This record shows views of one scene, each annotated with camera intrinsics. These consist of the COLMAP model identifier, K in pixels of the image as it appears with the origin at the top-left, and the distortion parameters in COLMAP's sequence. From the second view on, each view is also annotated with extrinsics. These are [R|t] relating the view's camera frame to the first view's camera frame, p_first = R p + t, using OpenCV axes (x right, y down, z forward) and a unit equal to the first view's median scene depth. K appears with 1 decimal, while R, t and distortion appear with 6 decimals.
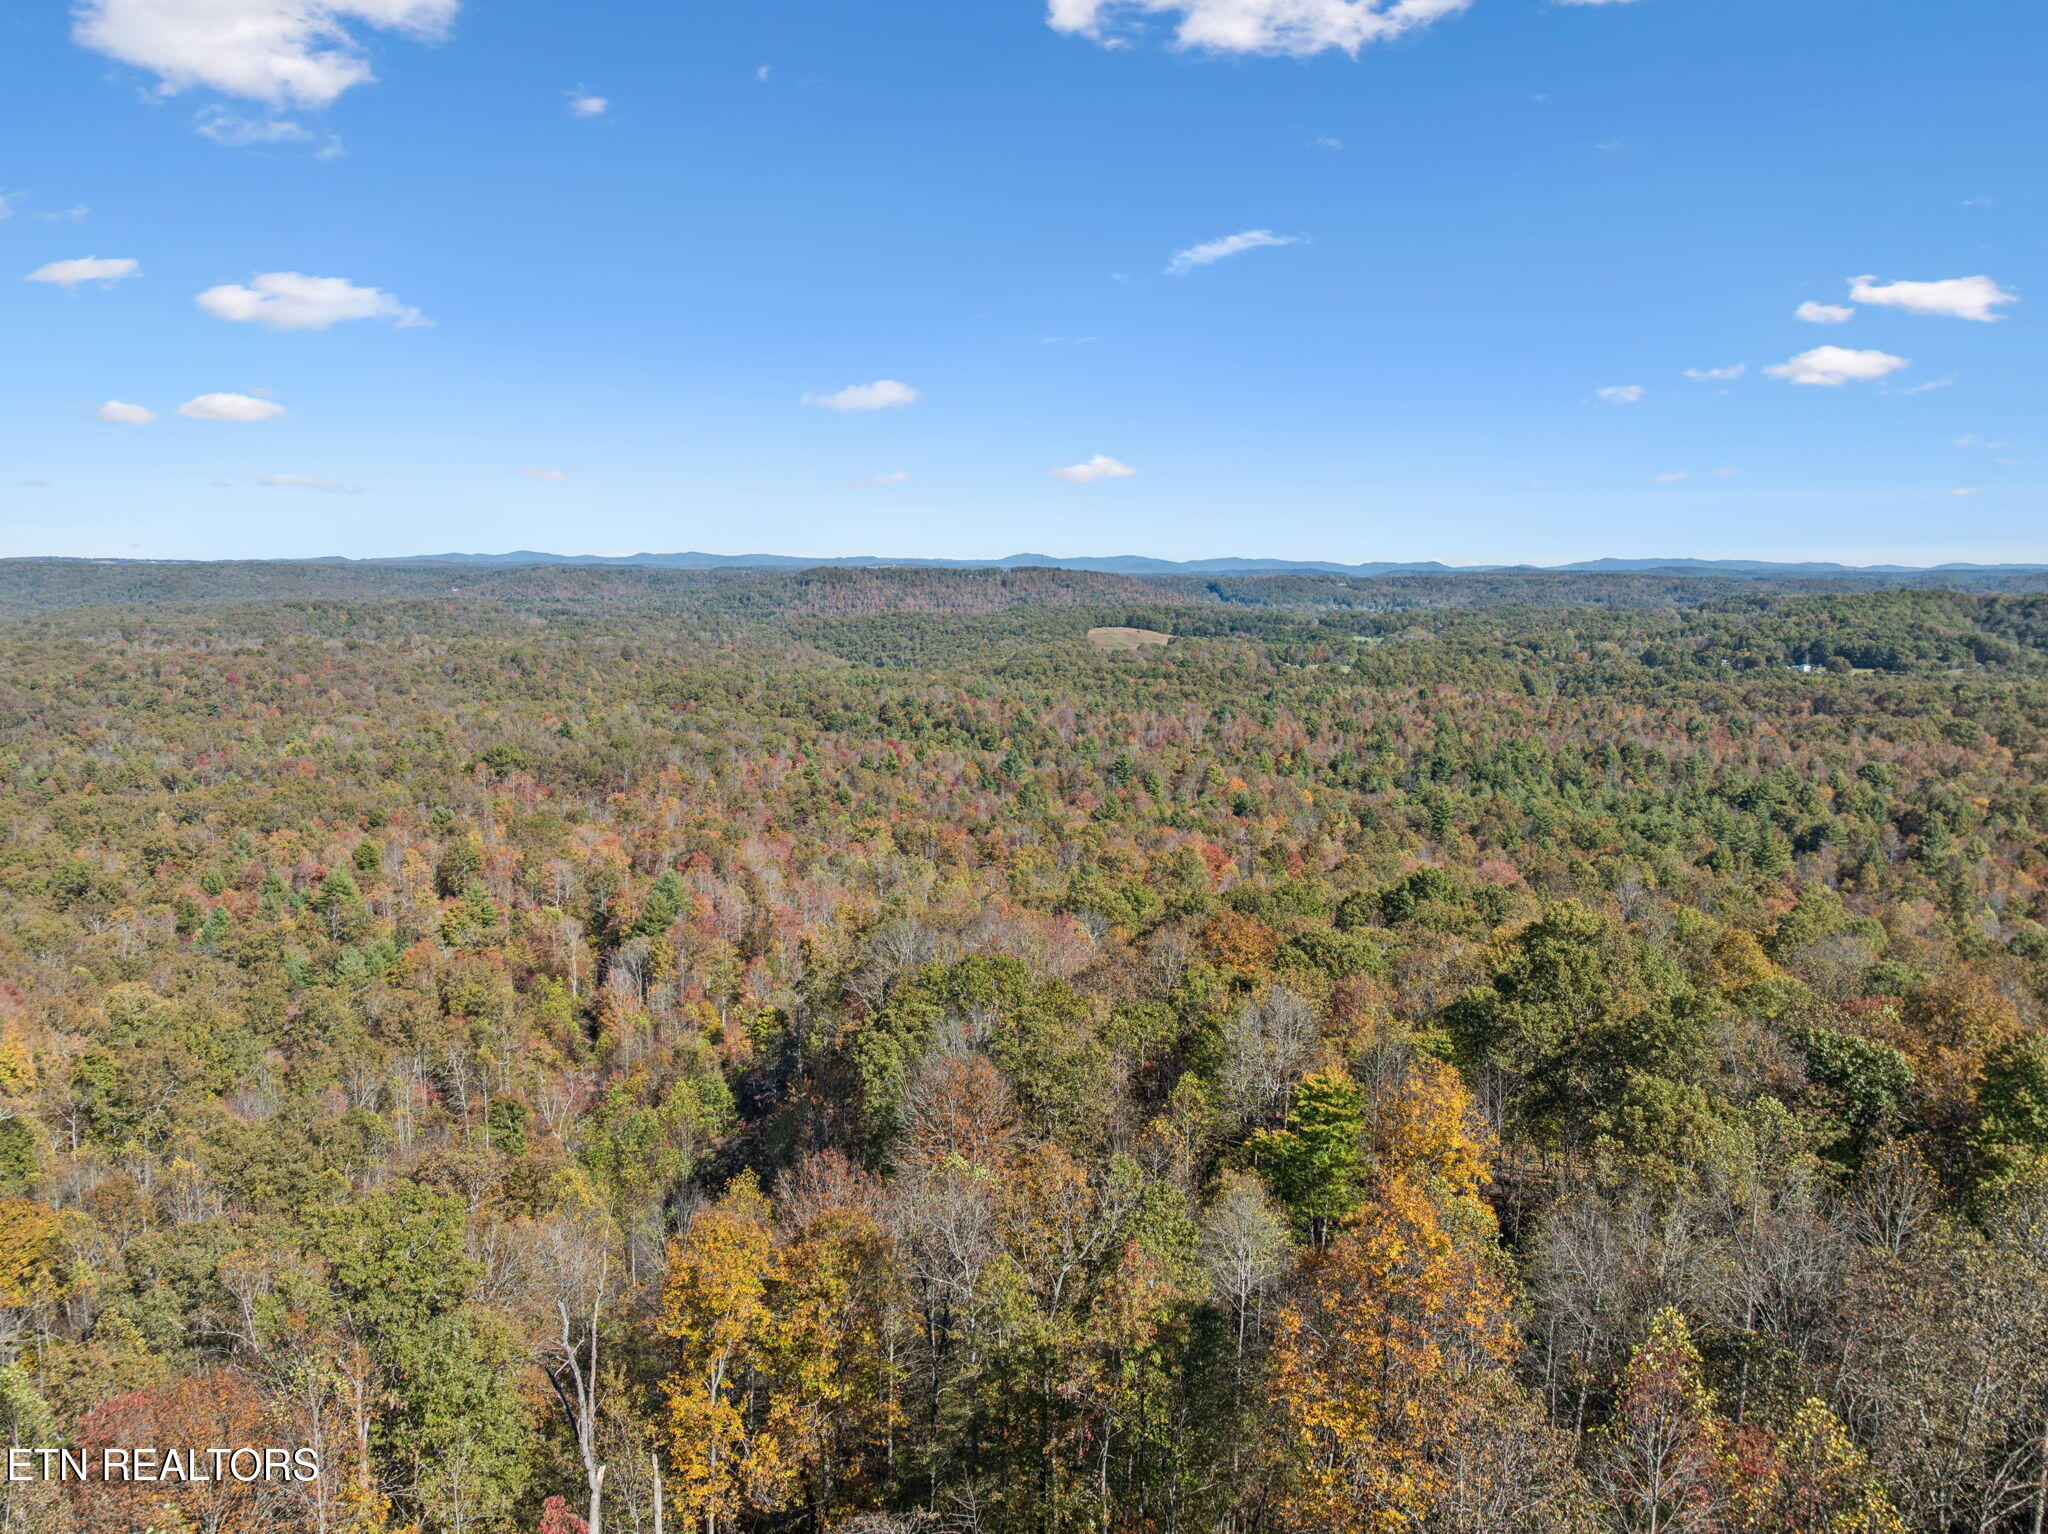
lens RADIAL K [[1470.9, 0, 1022.1], [0, 1470.9, 774.3], [0, 0, 1]] dist [-0.041130, 0.022023]
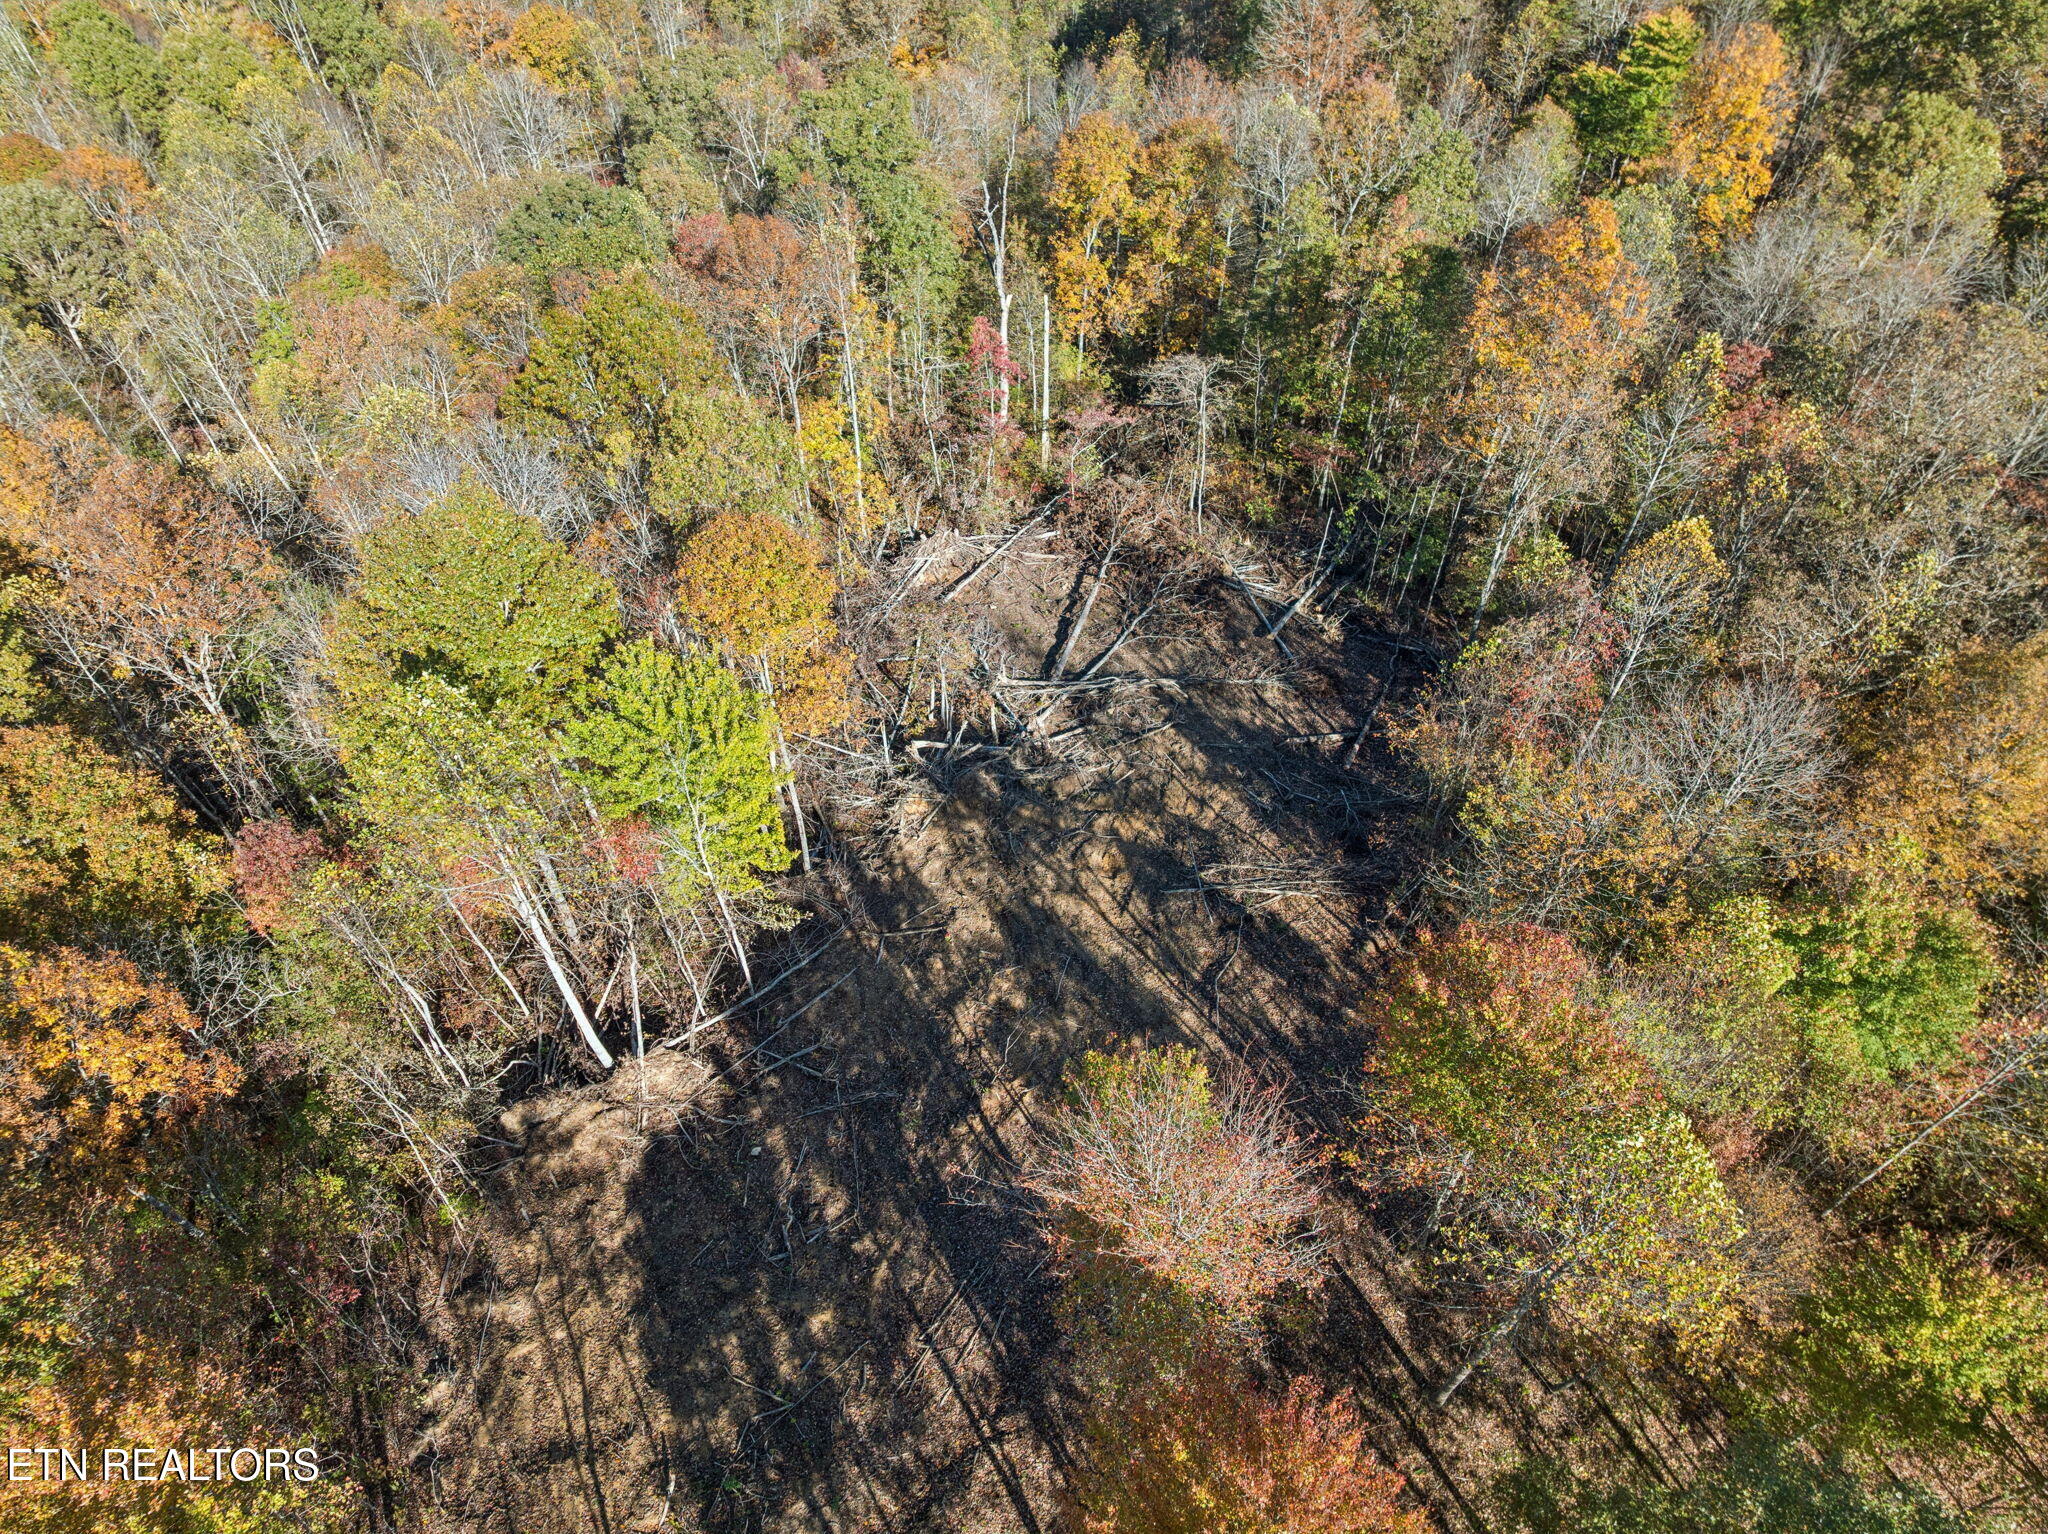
lens RADIAL K [[1470.9, 0, 1023.6], [0, 1470.9, 767.5], [0, 0, 1]] dist [-0.041130, 0.022023]
pose [[0.965177, 0.195660, -0.173639, 0.062912], [-0.015473, 0.705300, 0.708740, -0.203634], [0.261140, -0.681373, 0.683767, -0.282378]]
